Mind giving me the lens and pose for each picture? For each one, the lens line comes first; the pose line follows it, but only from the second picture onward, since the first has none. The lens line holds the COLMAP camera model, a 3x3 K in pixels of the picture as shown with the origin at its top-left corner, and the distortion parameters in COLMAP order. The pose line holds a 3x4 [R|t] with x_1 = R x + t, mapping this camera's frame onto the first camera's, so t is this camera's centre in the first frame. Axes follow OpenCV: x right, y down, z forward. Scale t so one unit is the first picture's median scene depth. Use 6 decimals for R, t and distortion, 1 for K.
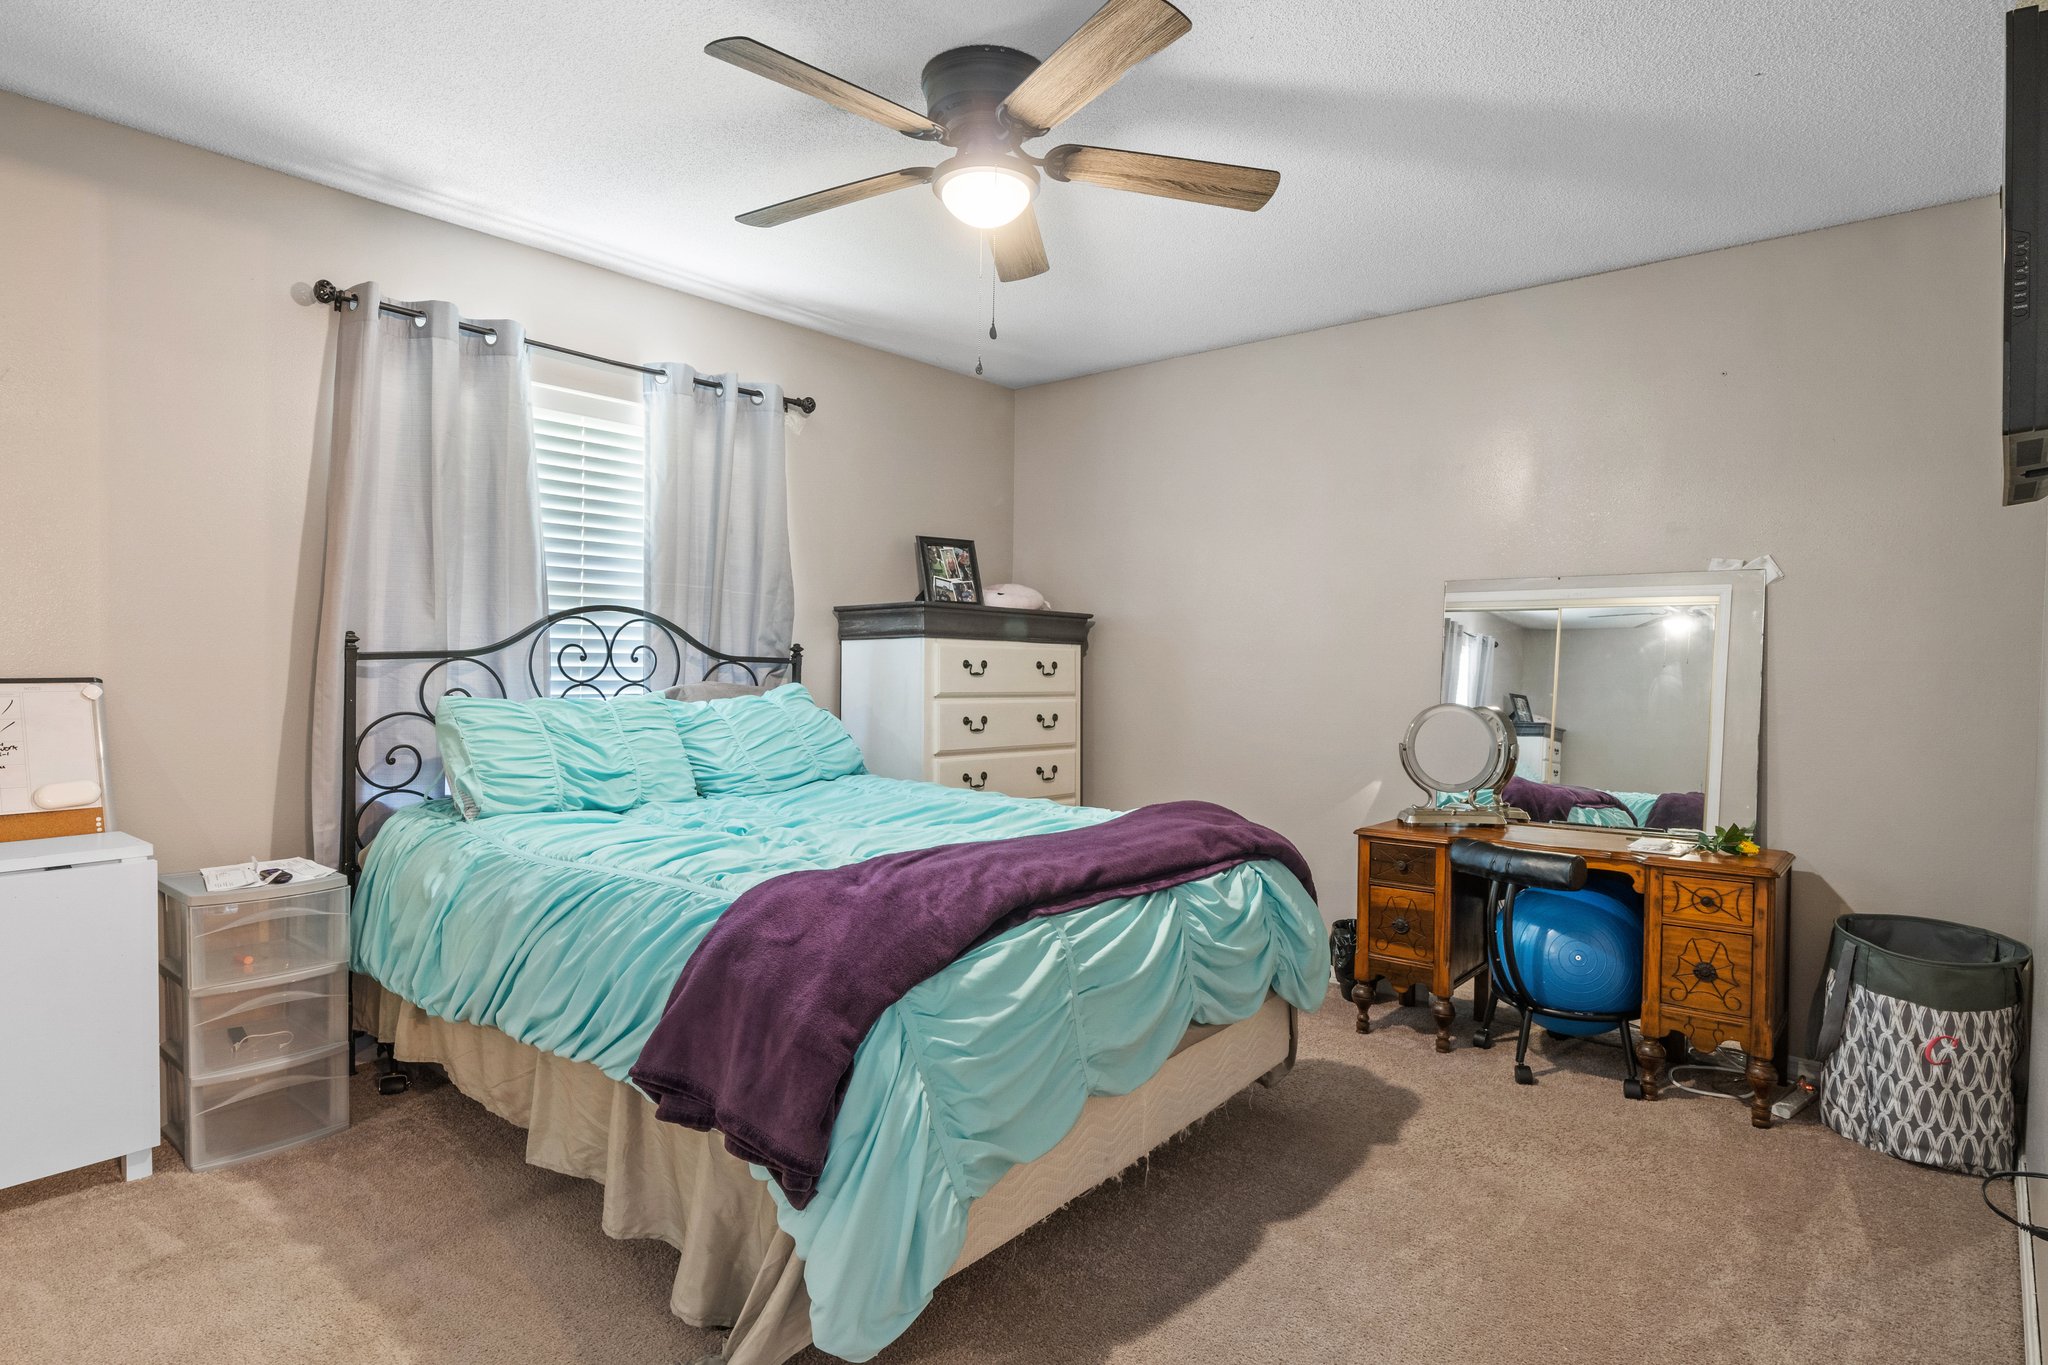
lens RADIAL K [[1037.6, 0, 1056.6], [0, 1037.6, 679.8], [0, 0, 1]] dist [0.000471, 0.000048]
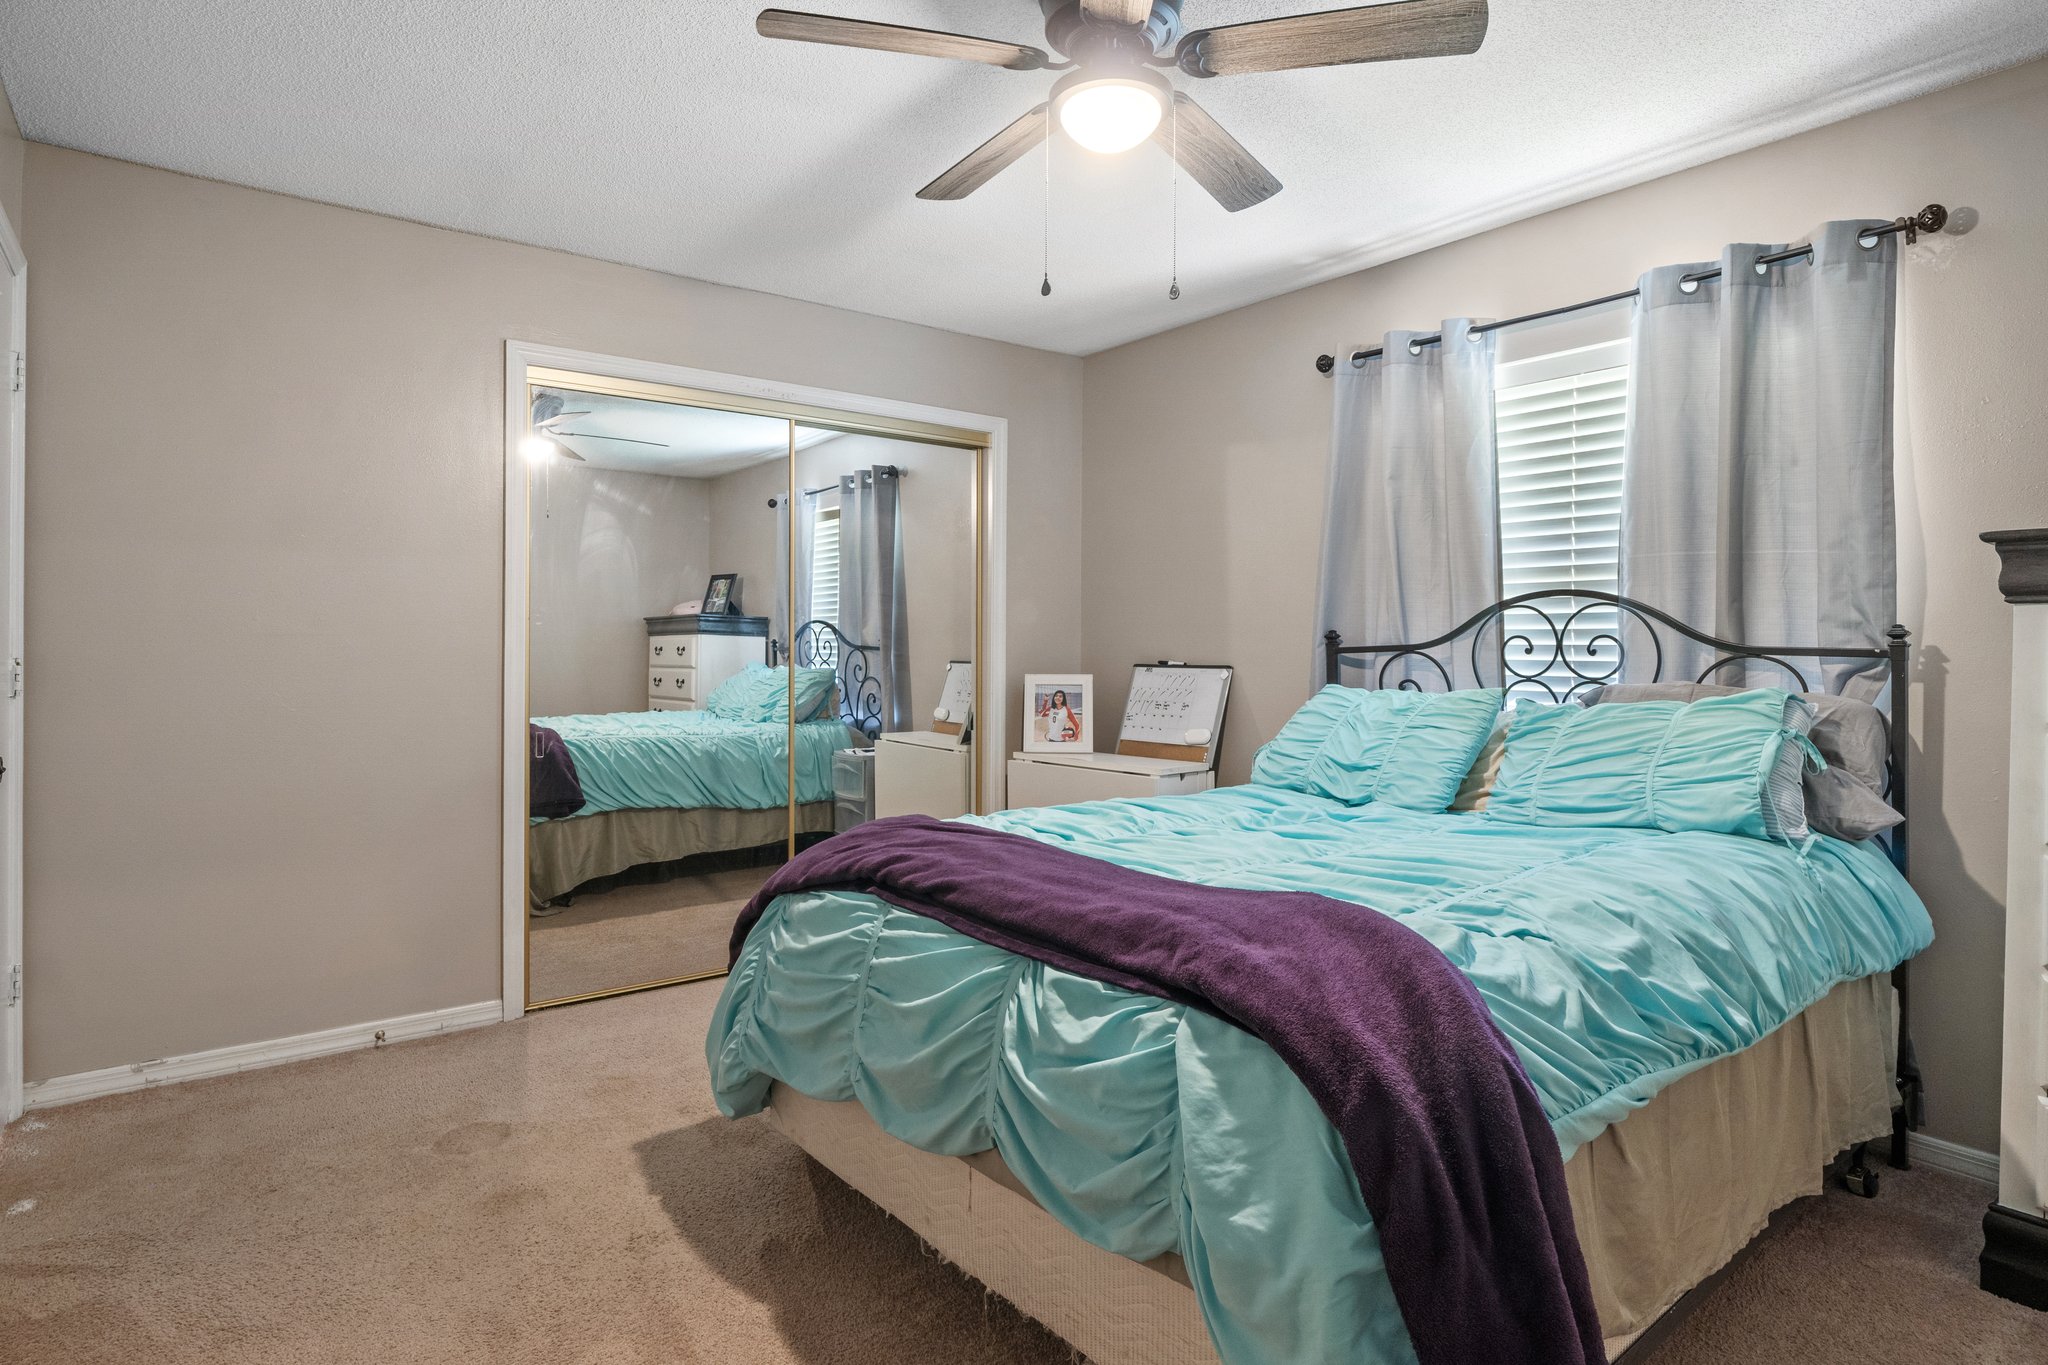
lens RADIAL K [[1124.4, 0, 1017.1], [0, 1124.4, 643.5], [0, 0, 1]] dist [-0.002452, 0.000036]
pose [[-0.213129, -0.012729, -0.976941, 0.589771], [-0.020586, 0.999752, -0.008535, -0.009672], [0.976807, 0.018293, -0.213338, 0.765295]]
